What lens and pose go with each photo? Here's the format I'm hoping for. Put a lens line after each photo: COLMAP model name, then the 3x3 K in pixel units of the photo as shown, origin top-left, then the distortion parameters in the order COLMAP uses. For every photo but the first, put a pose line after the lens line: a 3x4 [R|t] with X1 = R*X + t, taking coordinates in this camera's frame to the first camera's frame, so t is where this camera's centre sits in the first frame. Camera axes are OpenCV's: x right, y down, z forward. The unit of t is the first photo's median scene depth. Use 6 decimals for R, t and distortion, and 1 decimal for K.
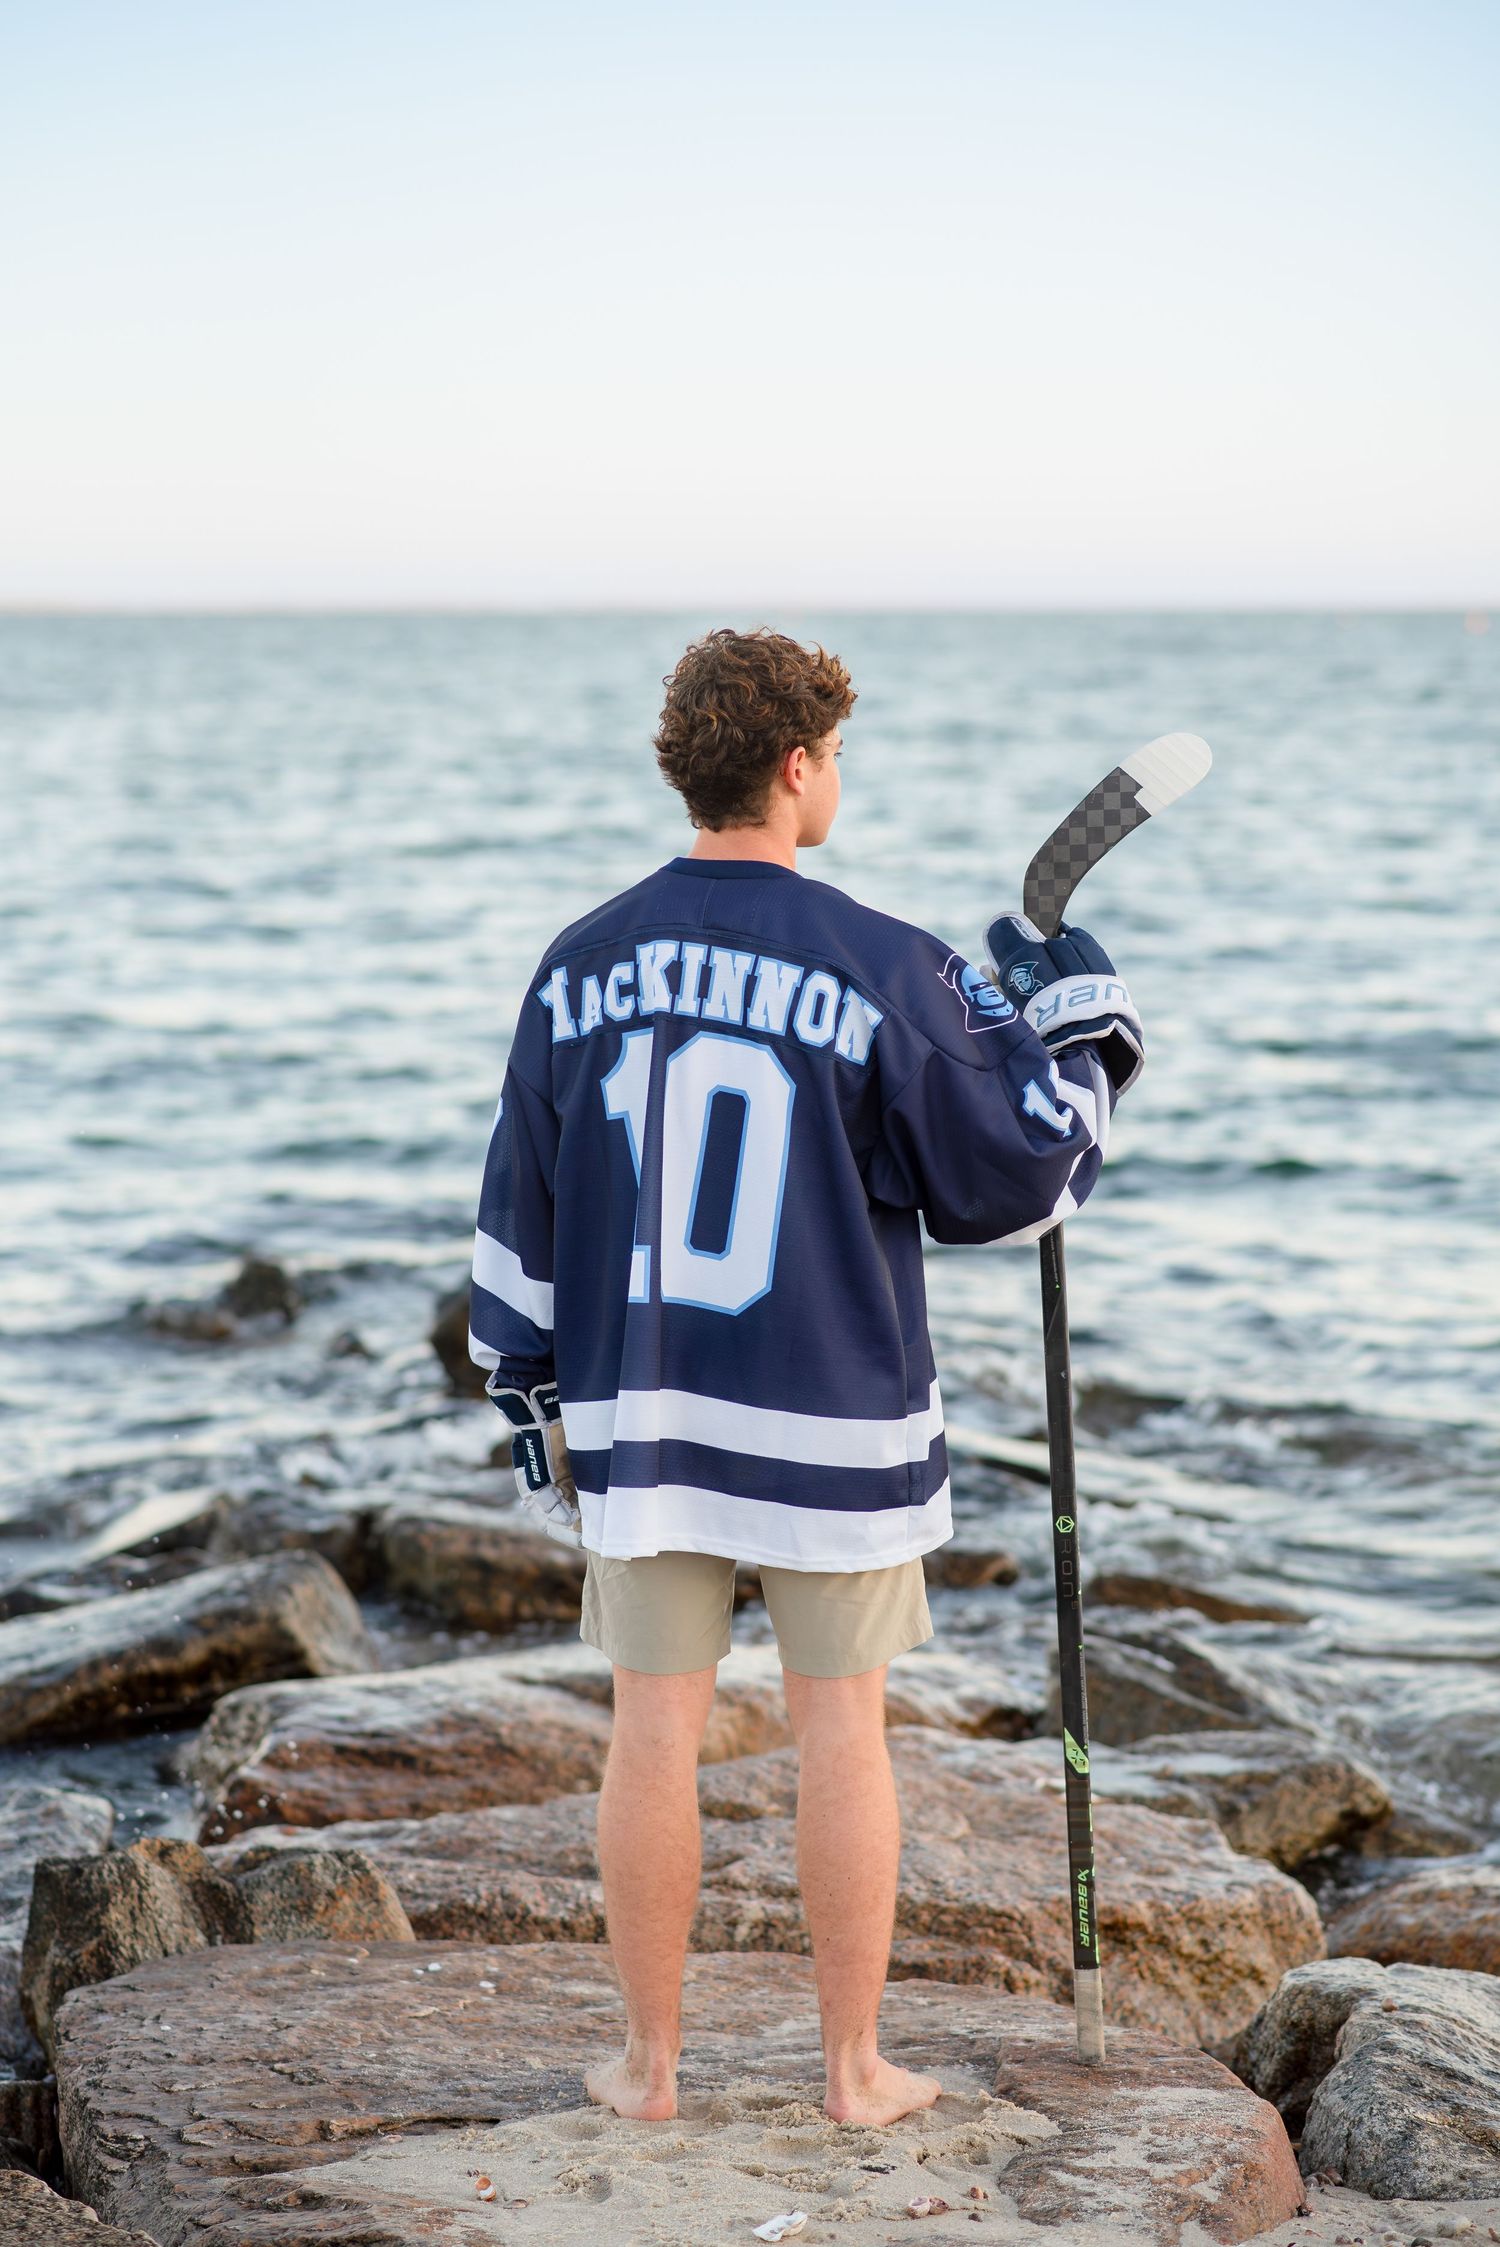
lens RADIAL K [[5582.4, 0, 749.7], [0, 5582.4, 1122.9], [0, 0, 1]] dist [0.092977, 0.000000]
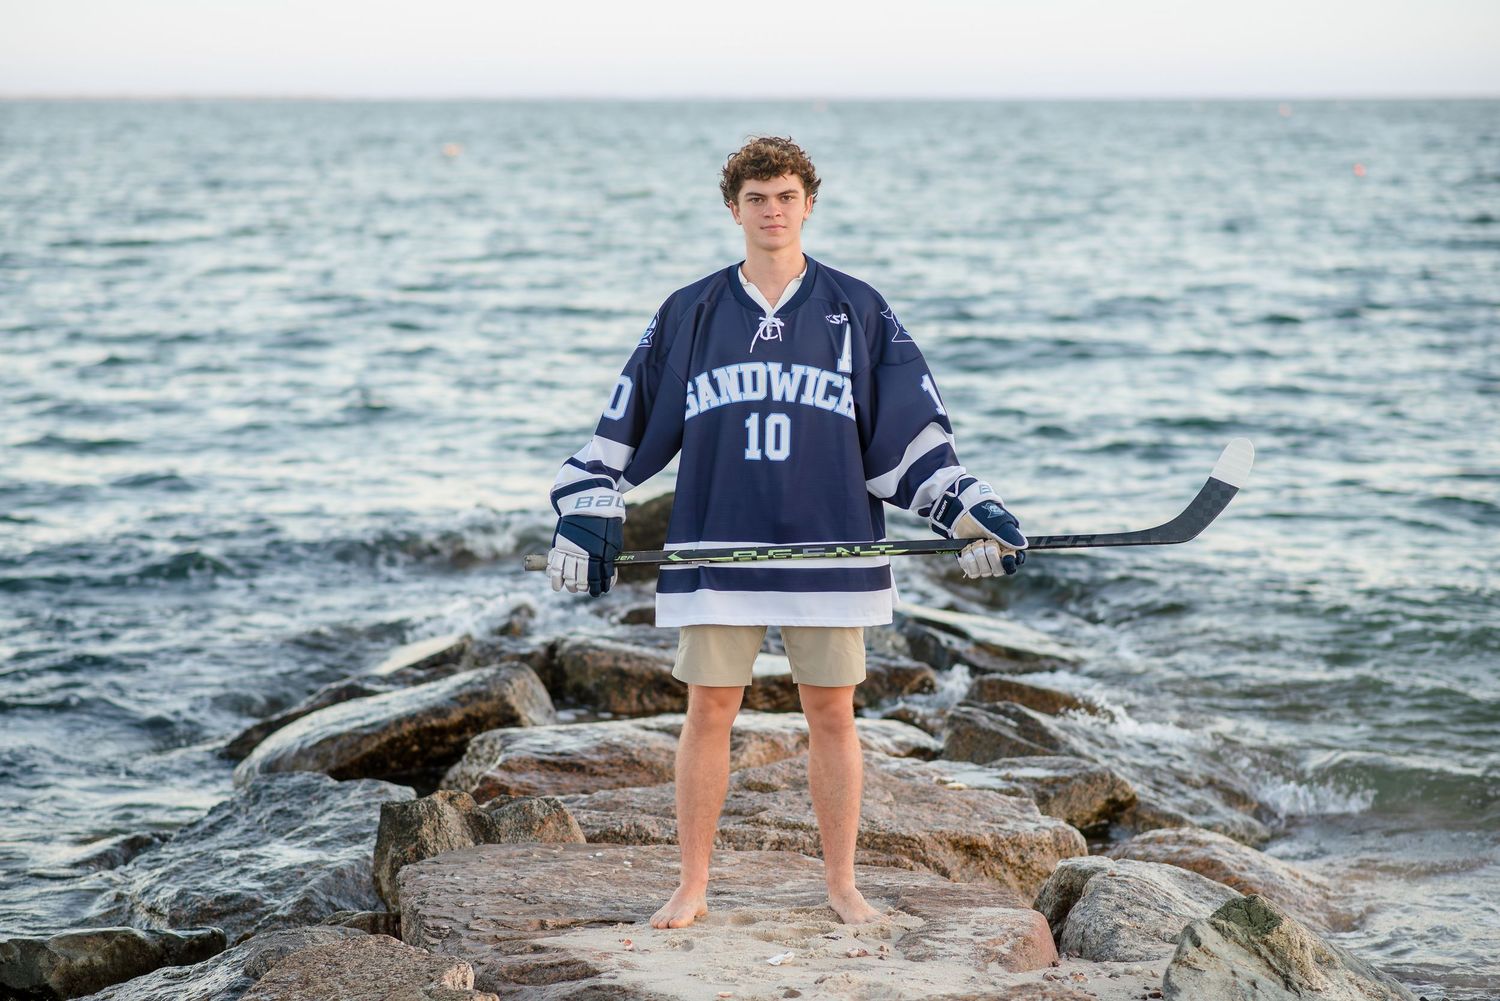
lens RADIAL K [[3726.6, 0, 750.2], [0, 3726.6, 500.9], [0, 0, 1]] dist [0.092977, 0.000000]
pose [[0.999939, 0.002461, -0.010745, 0.005884], [-0.002298, 0.999882, 0.015188, 0.012576], [0.010781, -0.015162, 0.999827, -0.202889]]
